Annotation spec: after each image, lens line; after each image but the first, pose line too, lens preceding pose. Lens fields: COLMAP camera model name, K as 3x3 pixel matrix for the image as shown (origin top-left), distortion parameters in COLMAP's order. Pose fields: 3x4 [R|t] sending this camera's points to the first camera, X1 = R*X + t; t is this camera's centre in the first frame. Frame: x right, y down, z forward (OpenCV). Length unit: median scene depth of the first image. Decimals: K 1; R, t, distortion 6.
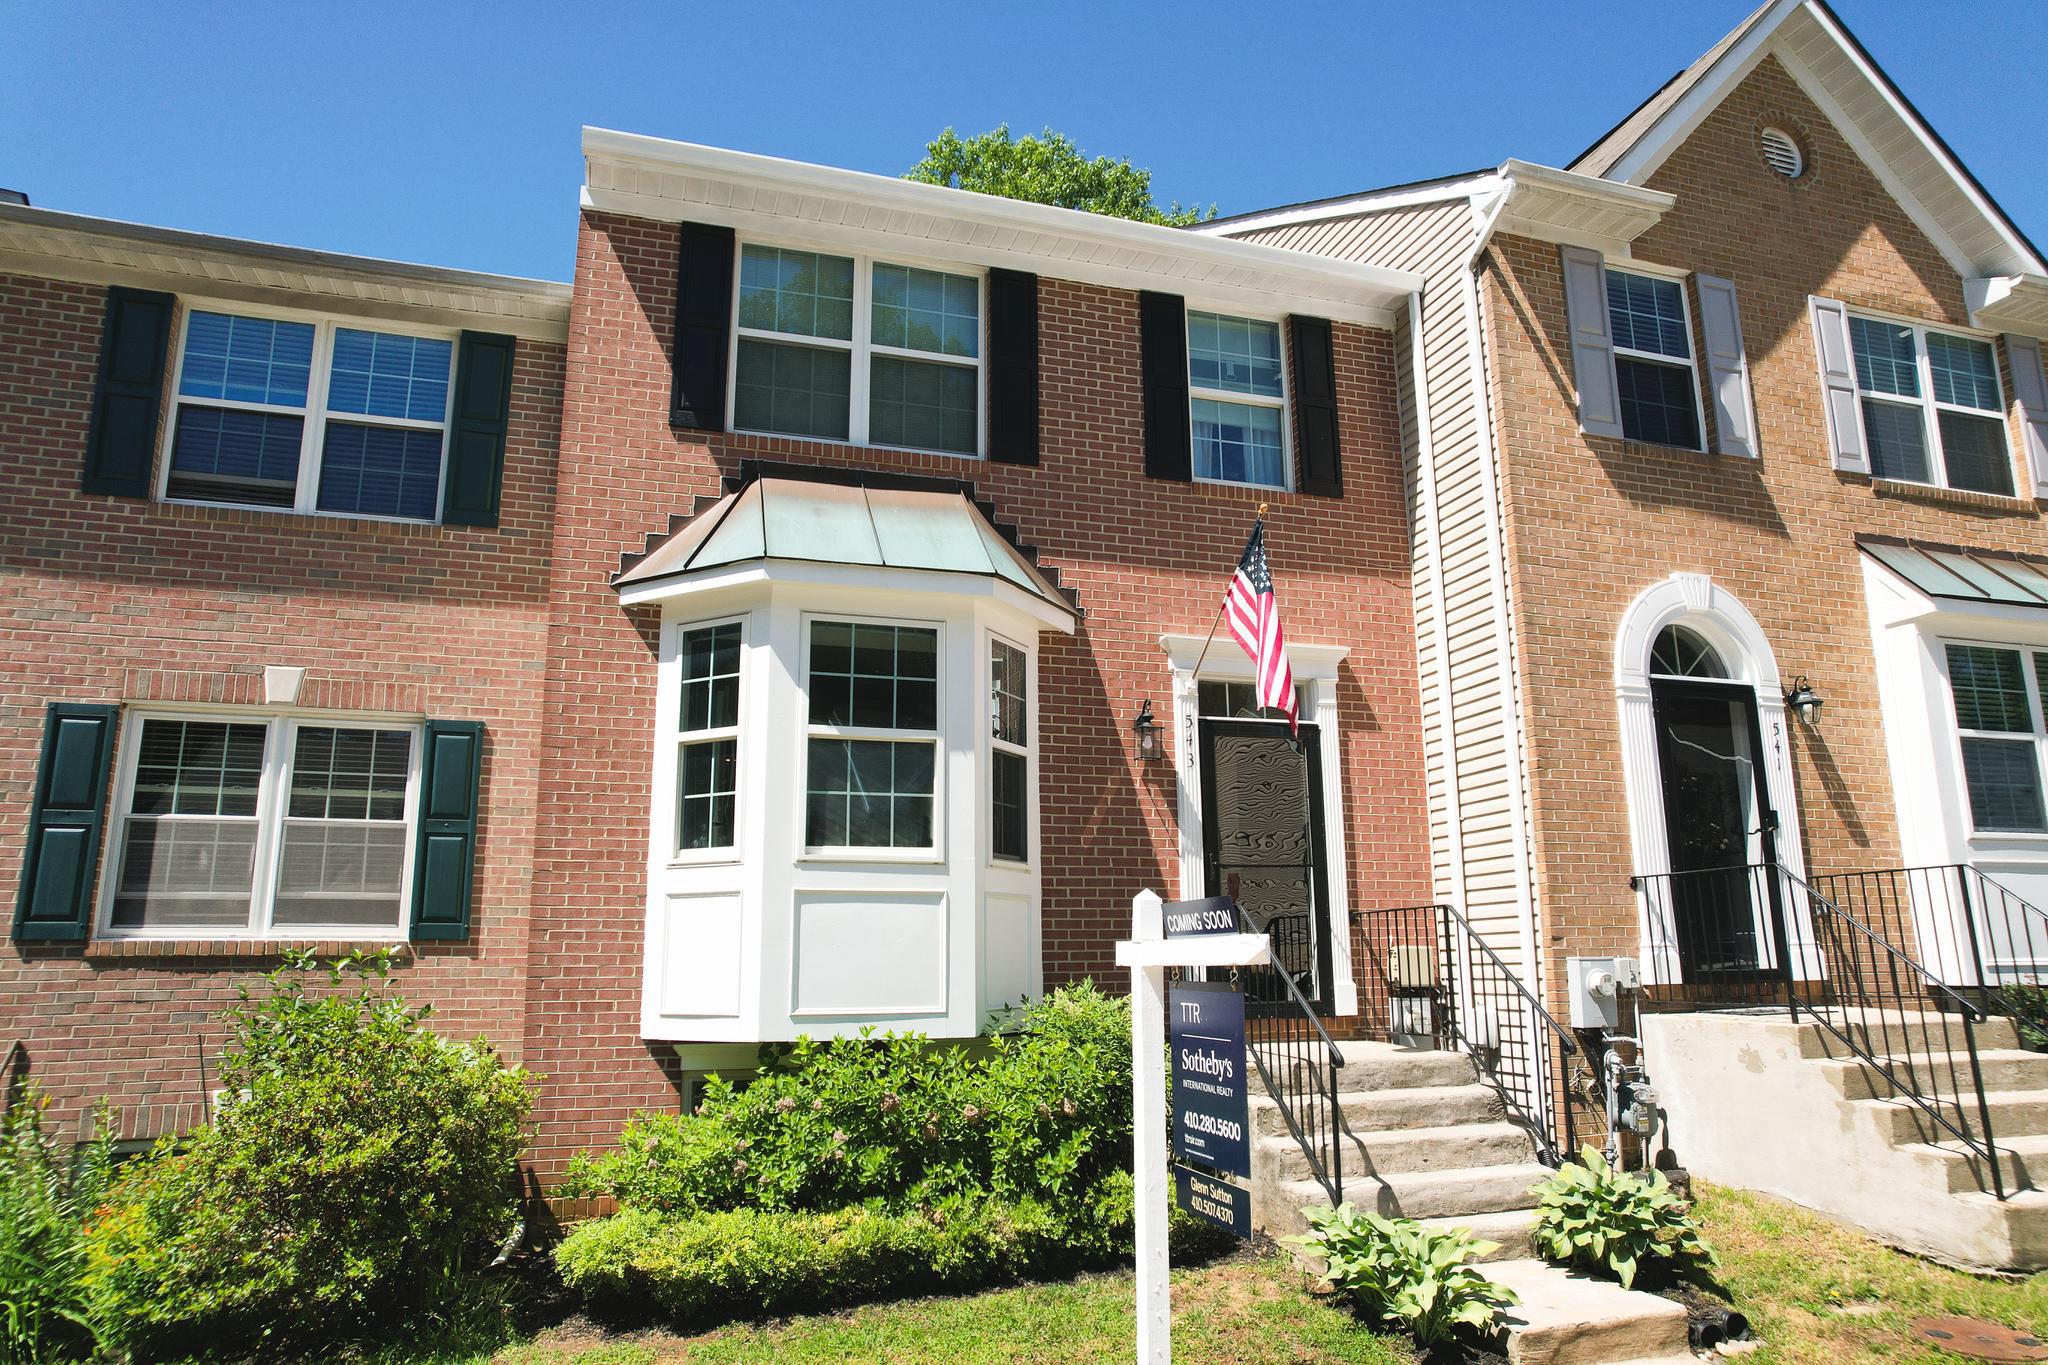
lens RADIAL K [[1306.8, 0, 1023.1], [0, 1306.8, 690.6], [0, 0, 1]] dist [-0.060700, 0.042831]
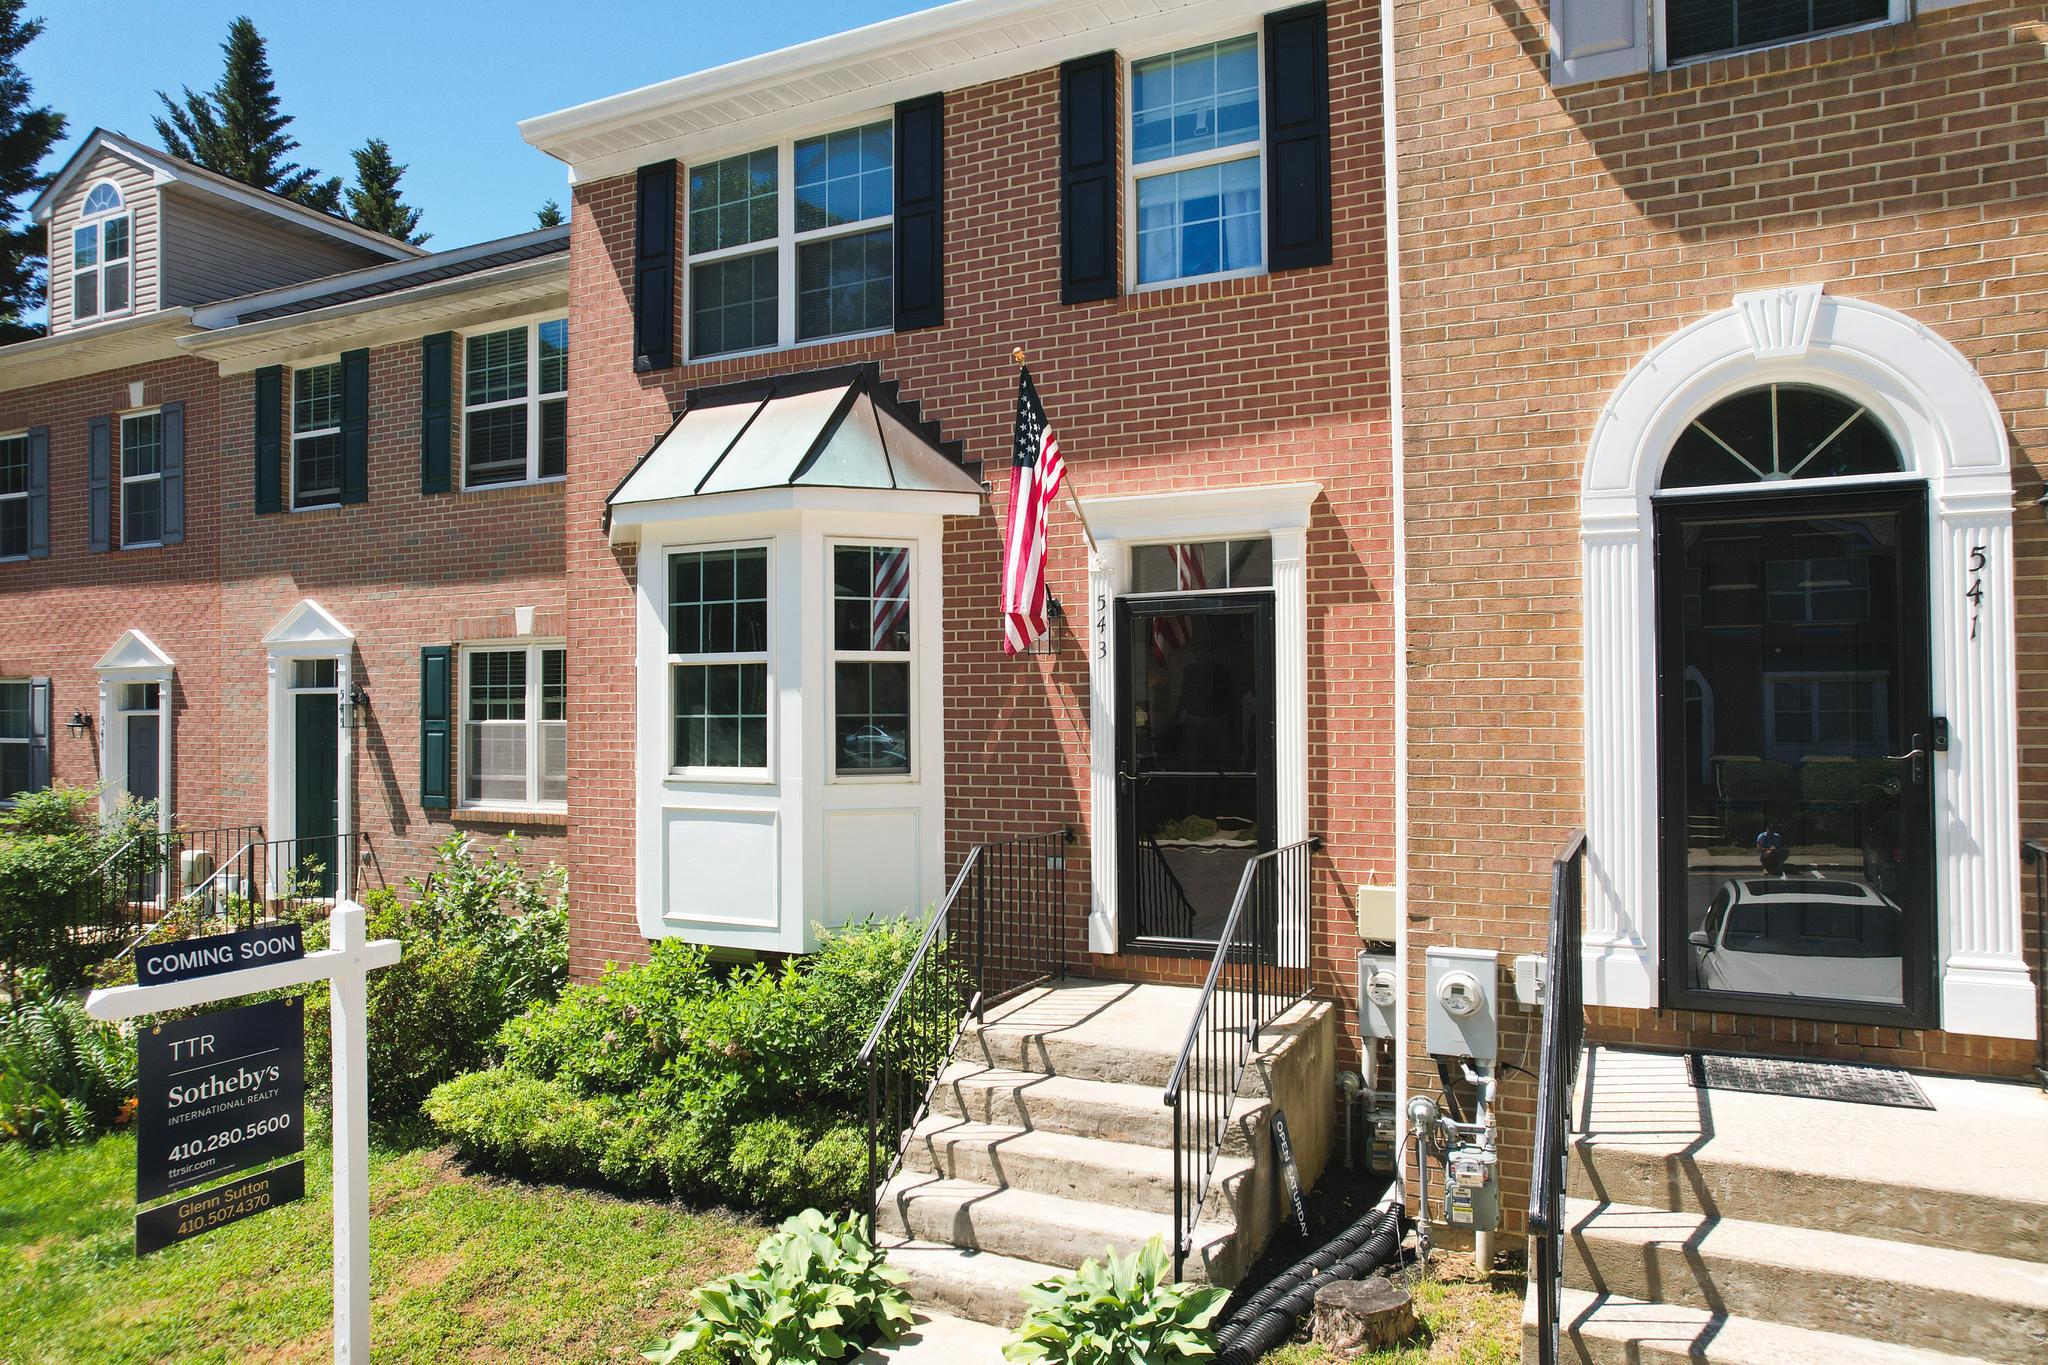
lens RADIAL K [[1306.8, 0, 1019.2], [0, 1306.8, 688.5], [0, 0, 1]] dist [-0.060700, 0.042831]
pose [[0.725764, -0.008183, -0.687895, 0.687482], [0.142539, 0.980019, 0.138728, -0.047693], [0.673015, -0.198736, 0.712429, 0.373742]]
